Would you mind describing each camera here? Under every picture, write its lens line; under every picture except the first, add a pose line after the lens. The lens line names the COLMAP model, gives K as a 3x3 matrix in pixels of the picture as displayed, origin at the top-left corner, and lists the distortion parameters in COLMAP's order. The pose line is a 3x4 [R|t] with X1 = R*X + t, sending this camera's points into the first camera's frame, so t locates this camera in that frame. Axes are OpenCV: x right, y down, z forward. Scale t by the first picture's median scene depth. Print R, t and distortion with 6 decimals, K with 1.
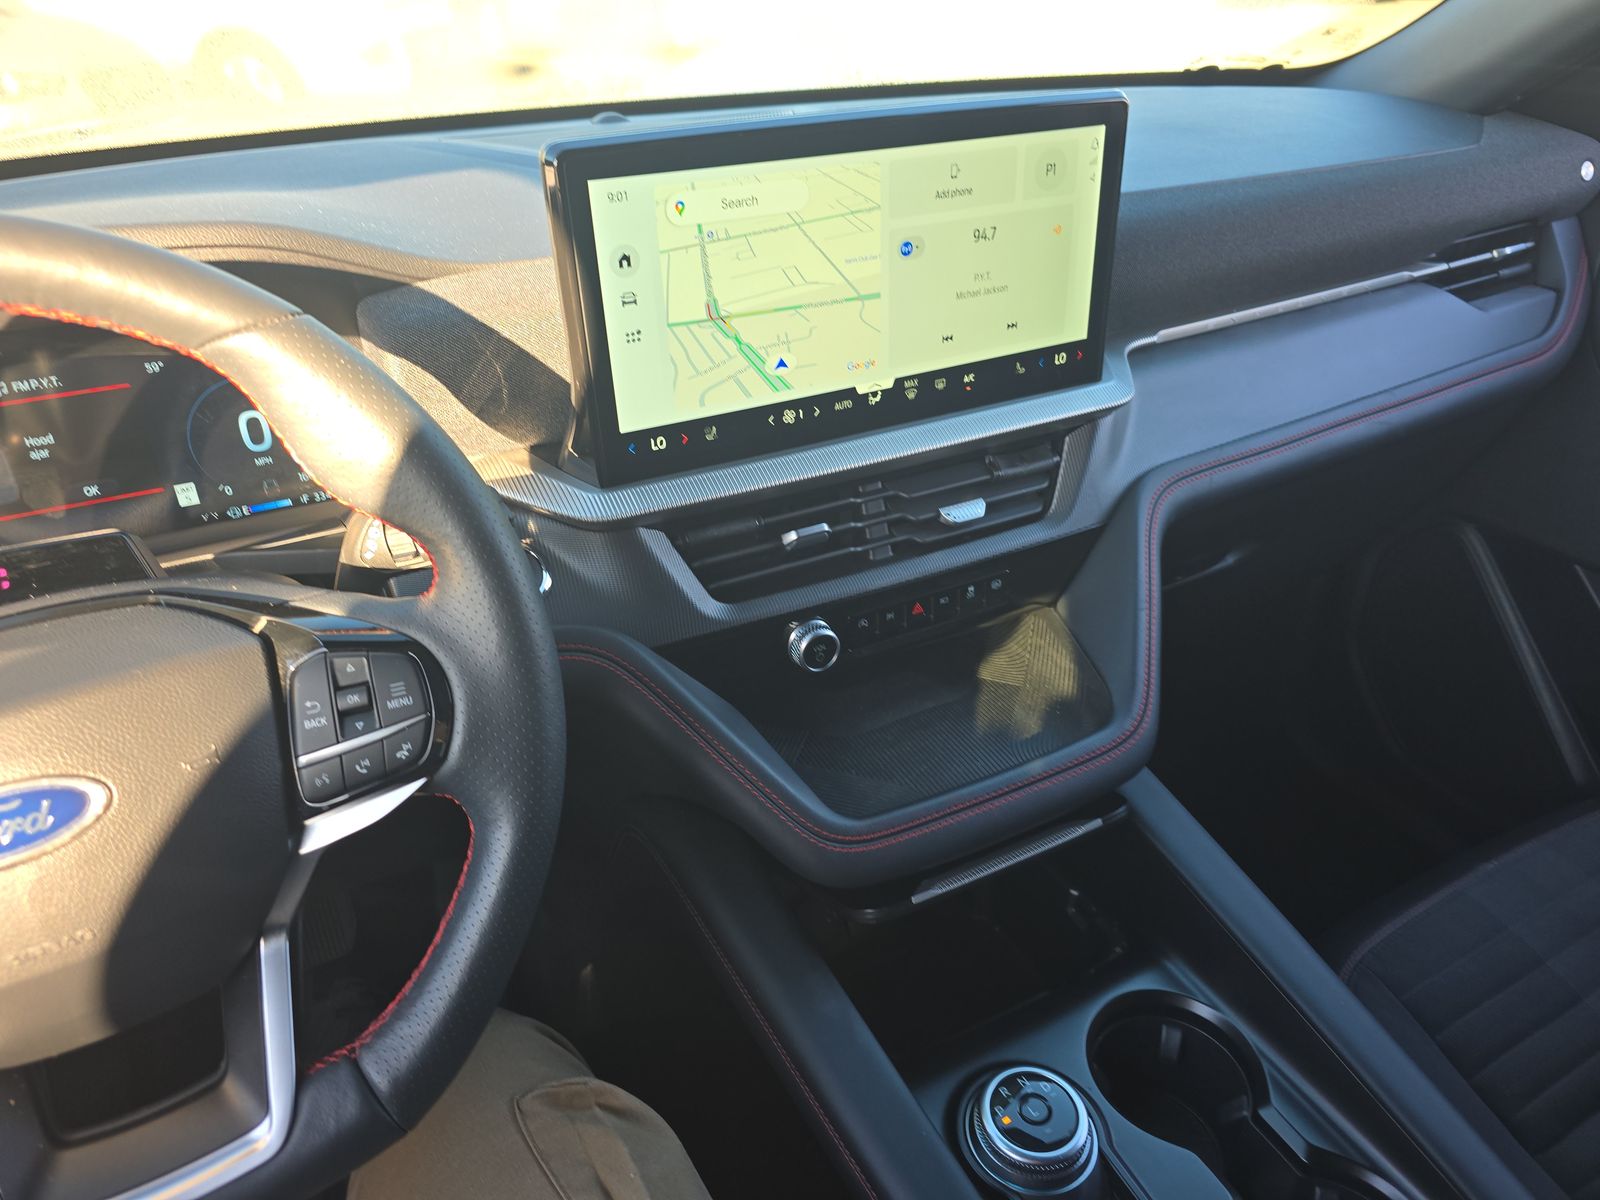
lens RADIAL K [[1054.9, 0, 800.0], [0, 1054.9, 600.0], [0, 0, 1]] dist [0.055838, -0.066474]
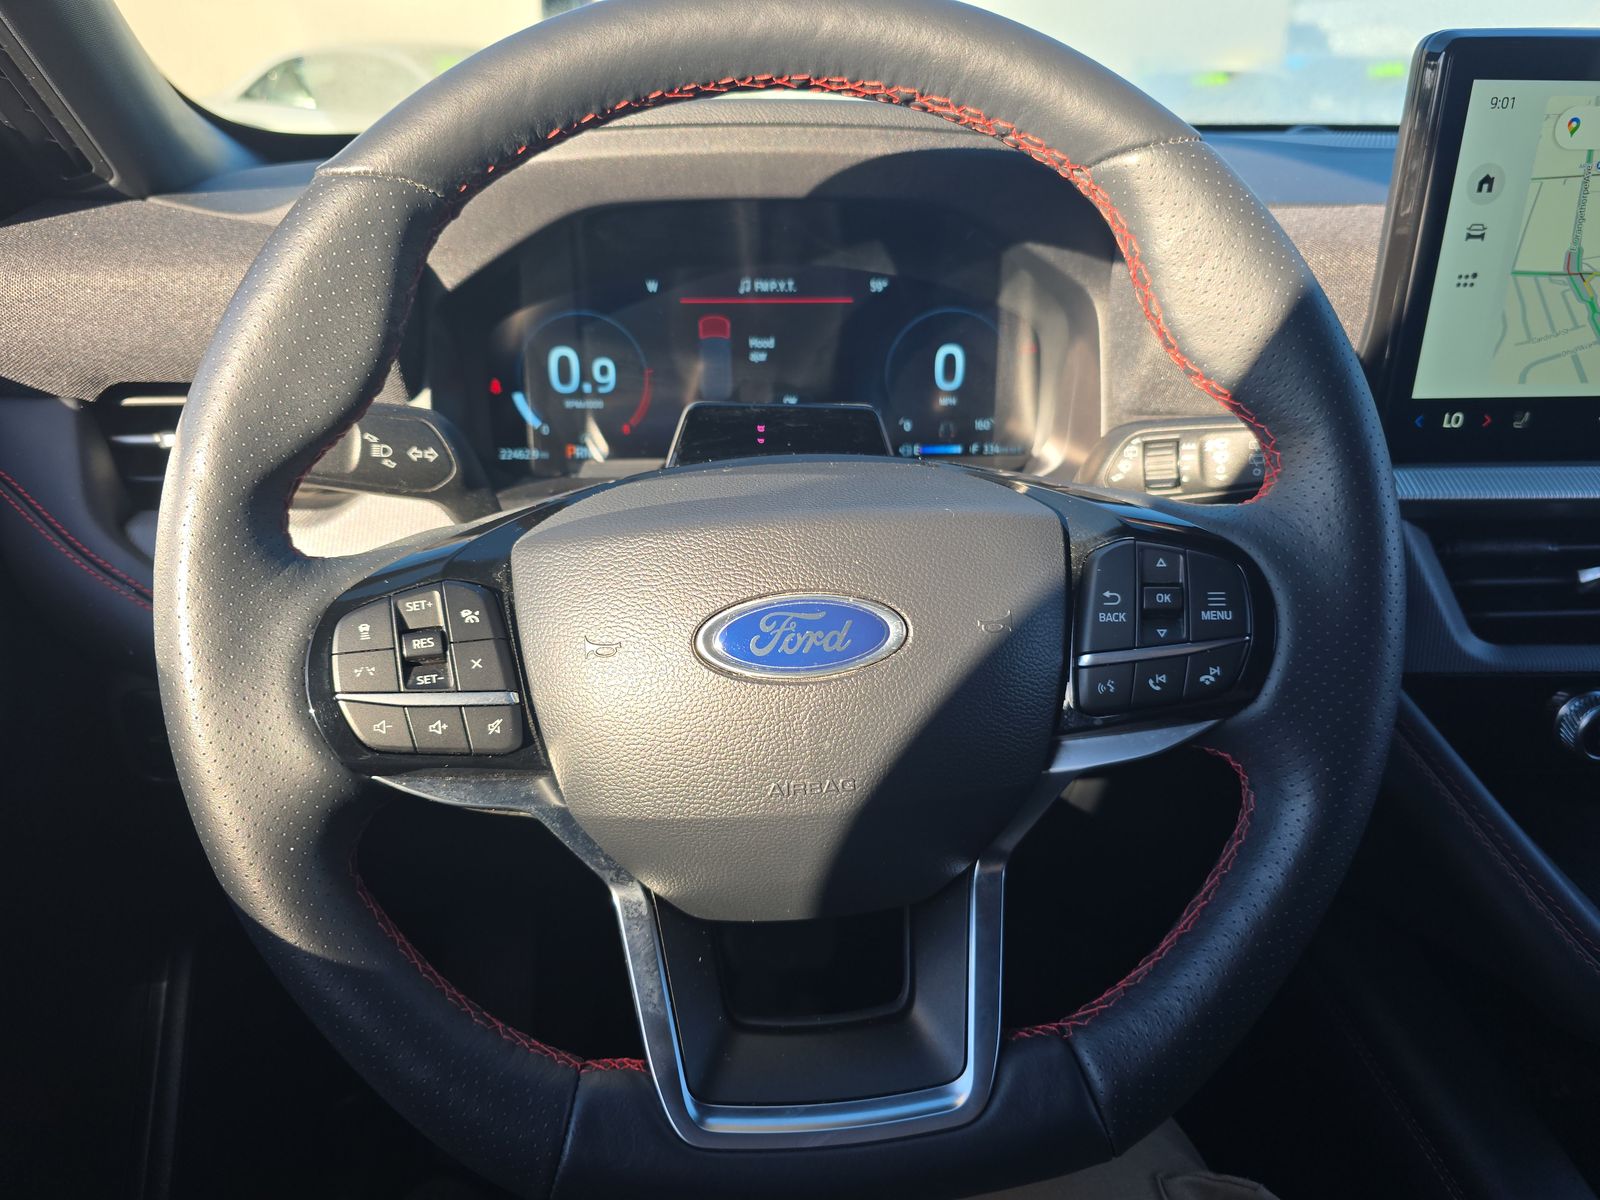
lens RADIAL K [[1099.5, 0, 800.0], [0, 1099.5, 600.0], [0, 0, 1]] dist [-0.005075, -0.001789]
pose [[0.911270, 0.184249, -0.368292, -0.276026], [-0.224526, 0.972003, -0.069275, 0.163306], [0.345217, 0.145820, 0.927126, 0.094397]]
